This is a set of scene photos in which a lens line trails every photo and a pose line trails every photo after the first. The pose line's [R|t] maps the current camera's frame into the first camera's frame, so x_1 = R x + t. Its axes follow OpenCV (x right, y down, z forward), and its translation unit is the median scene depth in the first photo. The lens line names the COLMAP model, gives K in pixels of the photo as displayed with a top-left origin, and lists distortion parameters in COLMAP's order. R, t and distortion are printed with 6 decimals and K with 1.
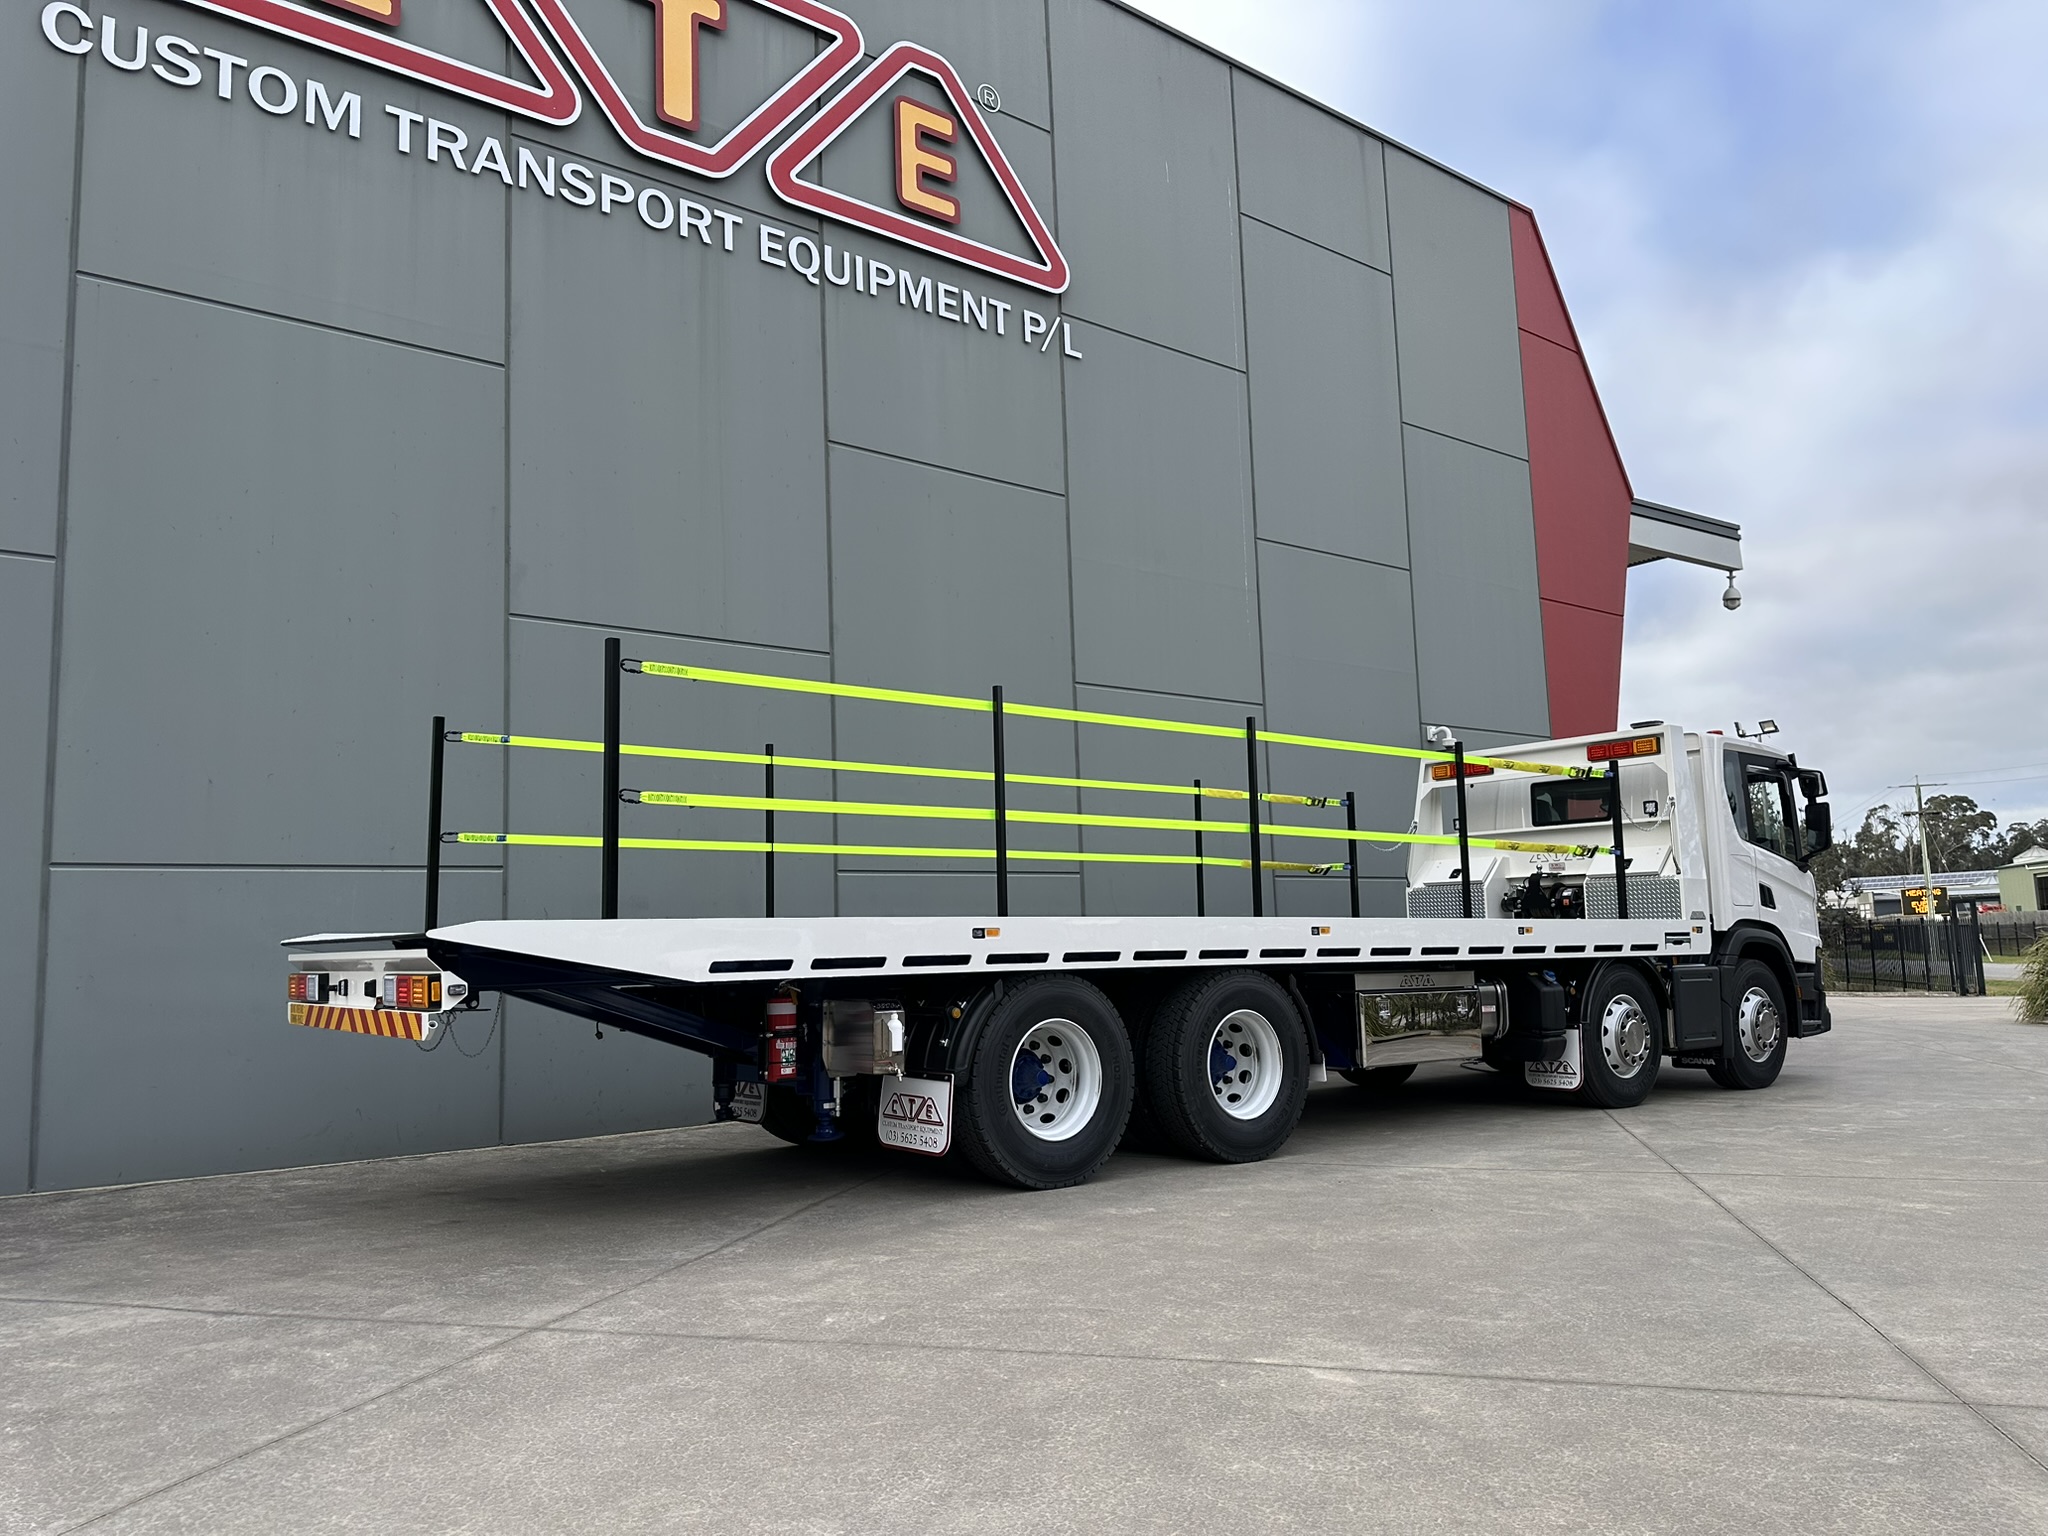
lens RADIAL K [[1431.1, 0, 1037.2], [0, 1431.1, 791.7], [0, 0, 1]] dist [0.027429, -0.050507]
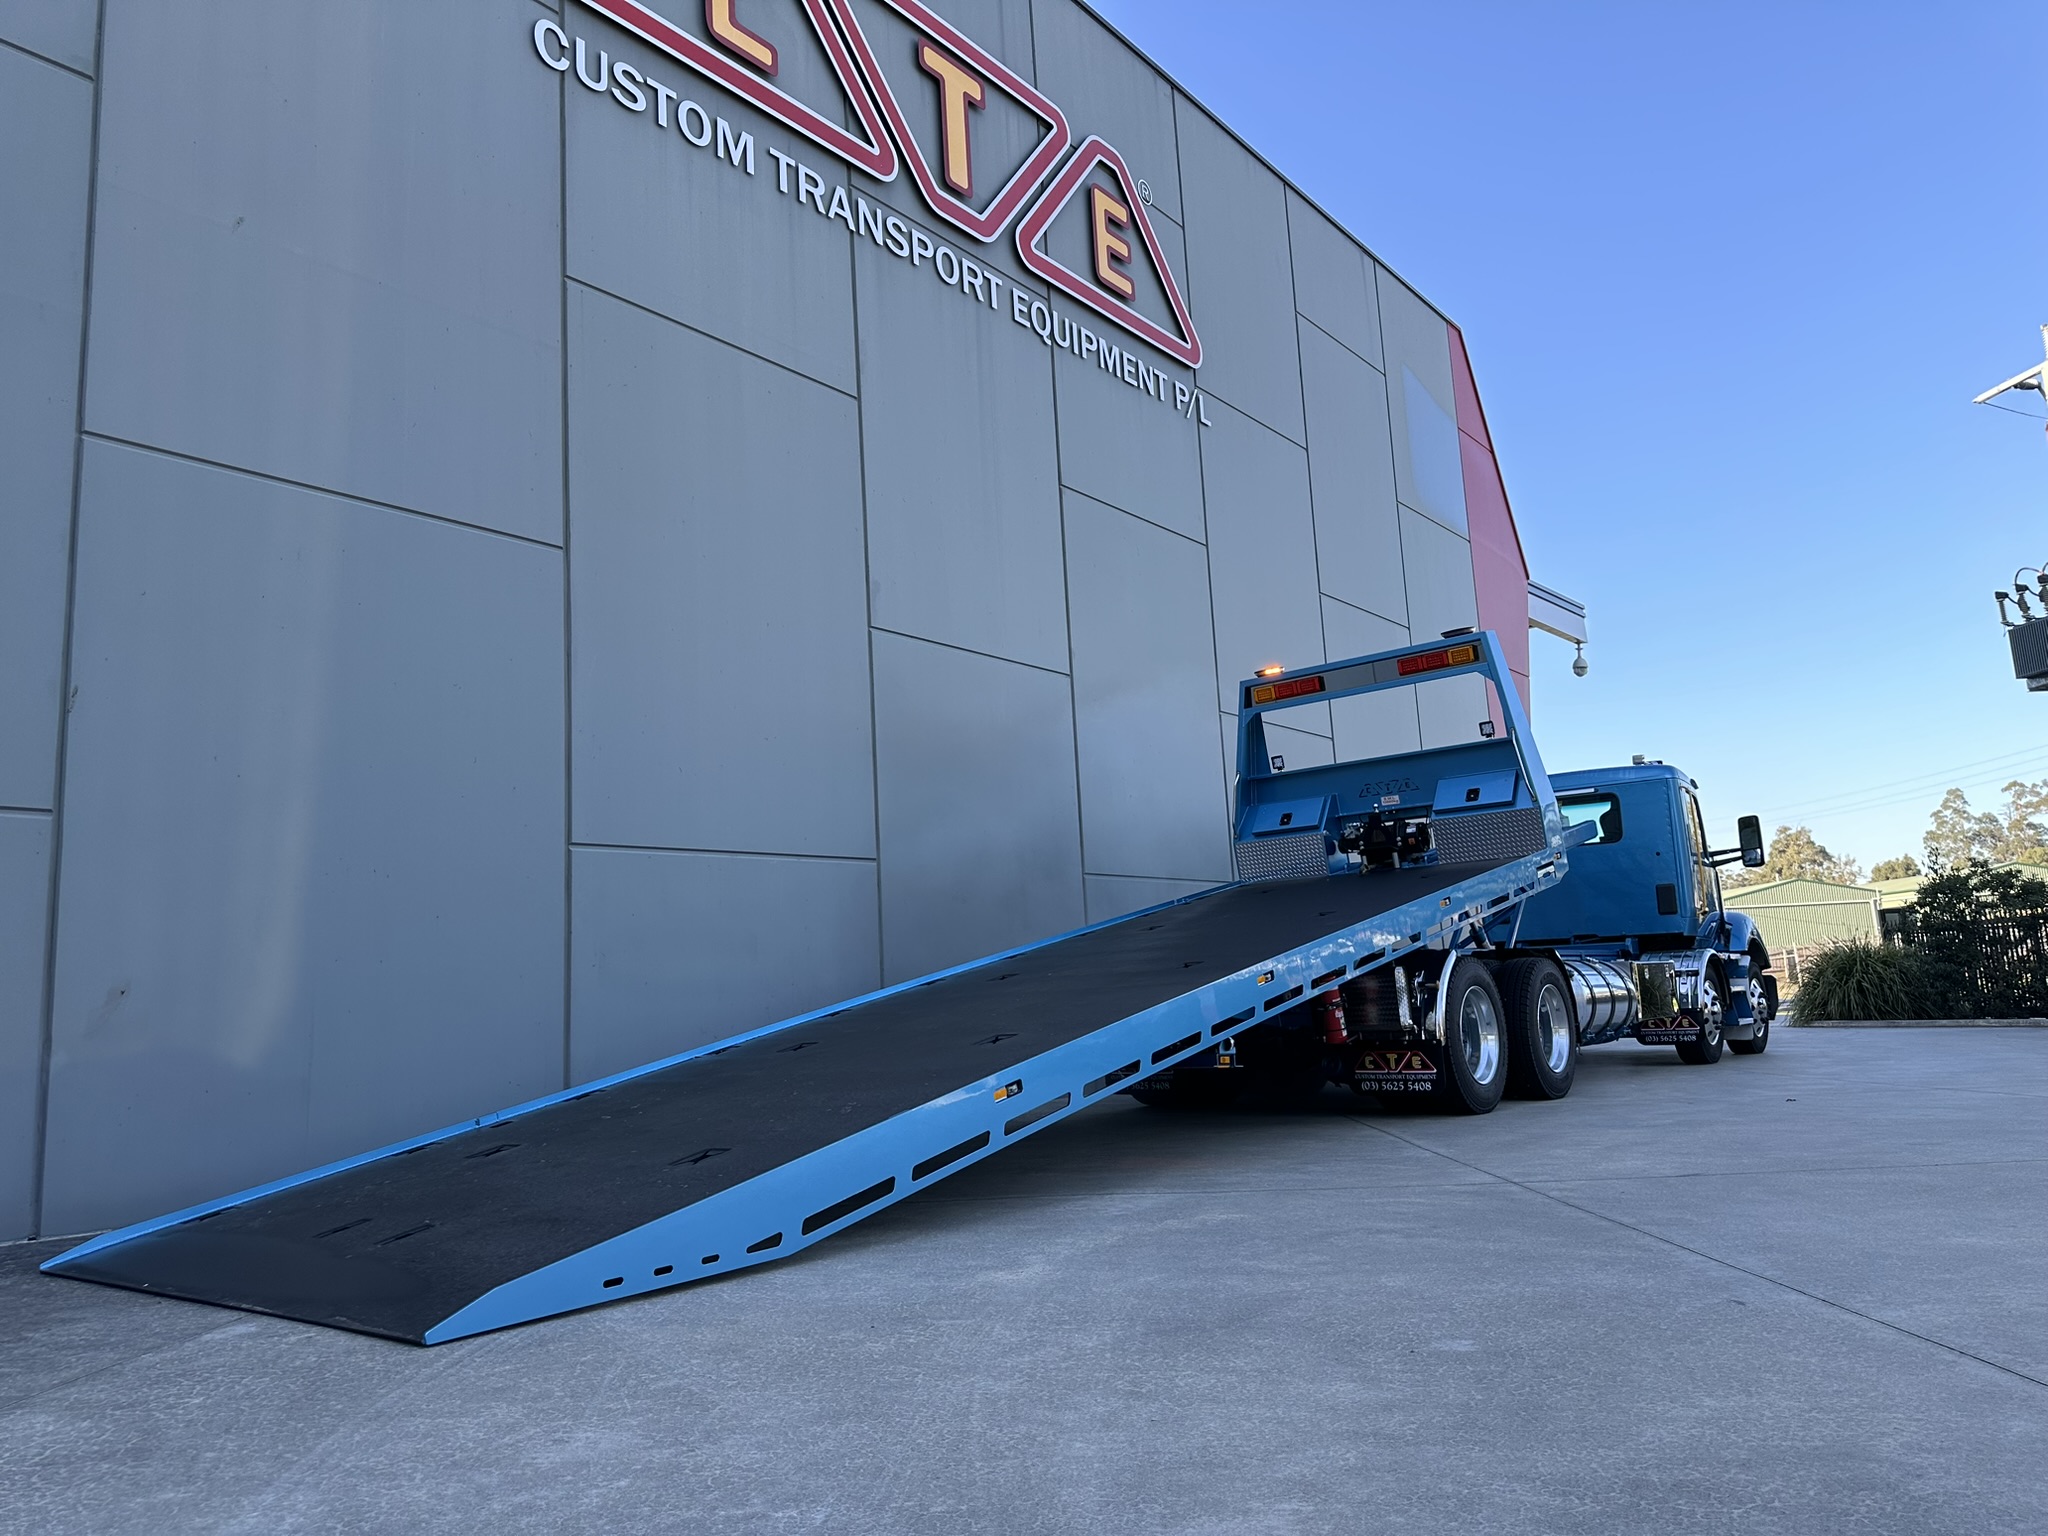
lens RADIAL K [[1431.1, 0, 1014.6], [0, 1431.1, 766.1], [0, 0, 1]] dist [0.027429, -0.050507]
pose [[0.974136, 0.024179, 0.224666, -0.424826], [-0.011506, 0.998277, -0.057544, 0.034533], [-0.225670, 0.053471, 0.972735, -0.050089]]
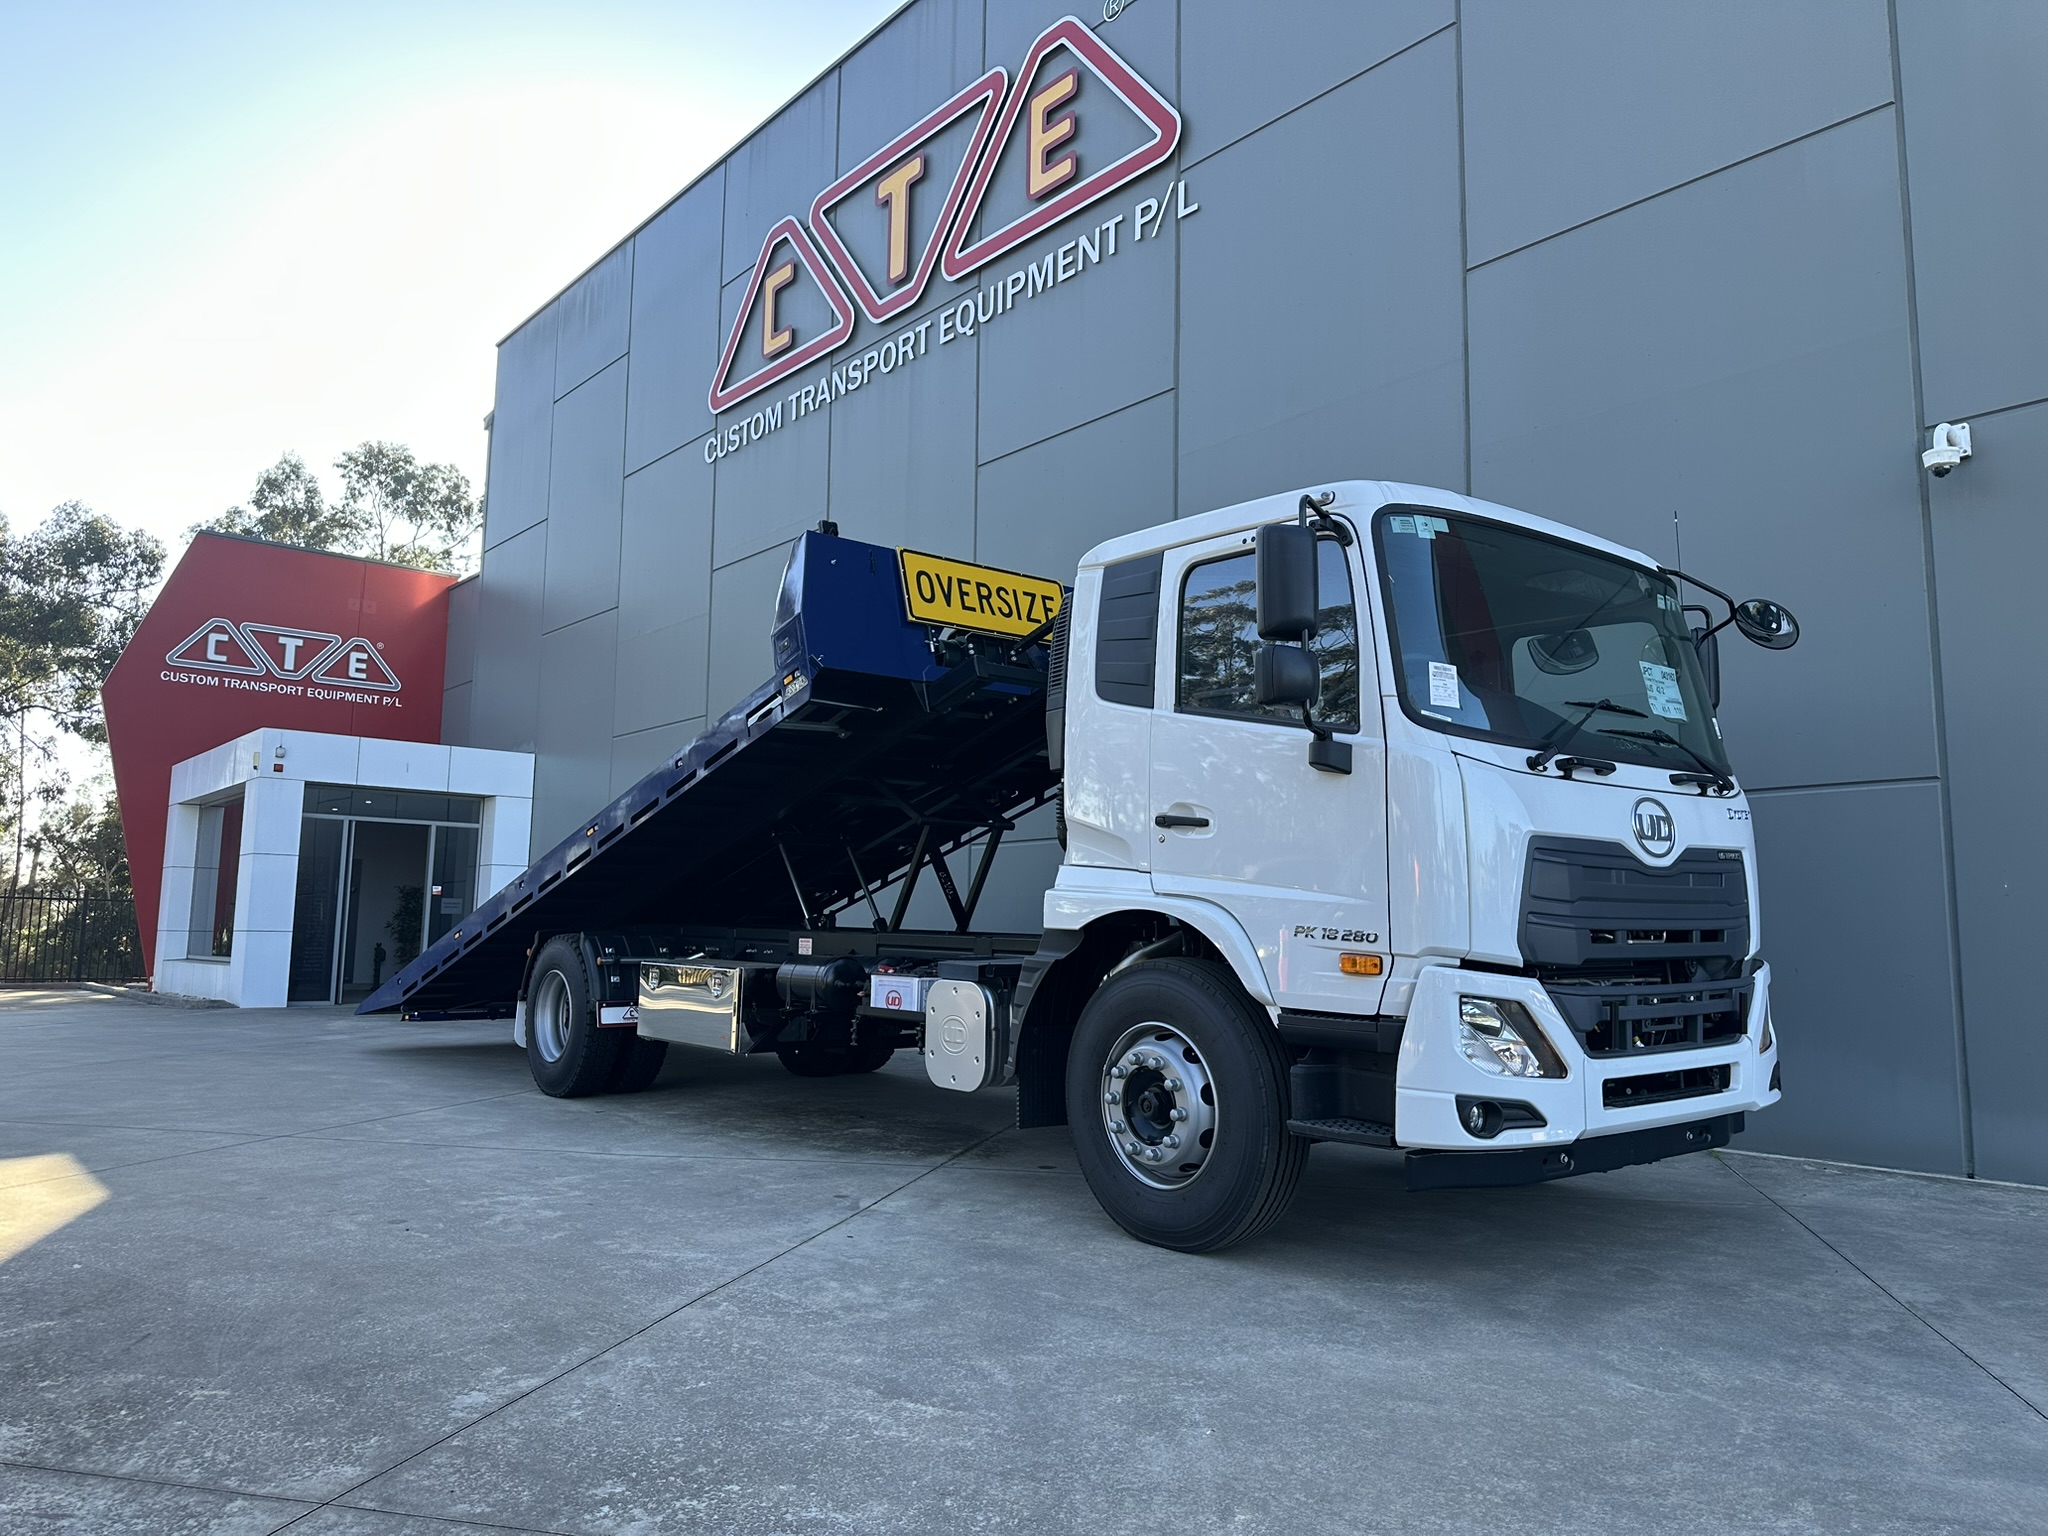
lens RADIAL K [[1431.1, 0, 1034.2], [0, 1431.1, 779.9], [0, 0, 1]] dist [0.027429, -0.050507]
pose [[0.038014, -0.081885, -0.995917, 0.968581], [0.106066, 0.991337, -0.077460, 0.093813], [0.993632, -0.102688, 0.046370, 0.971147]]
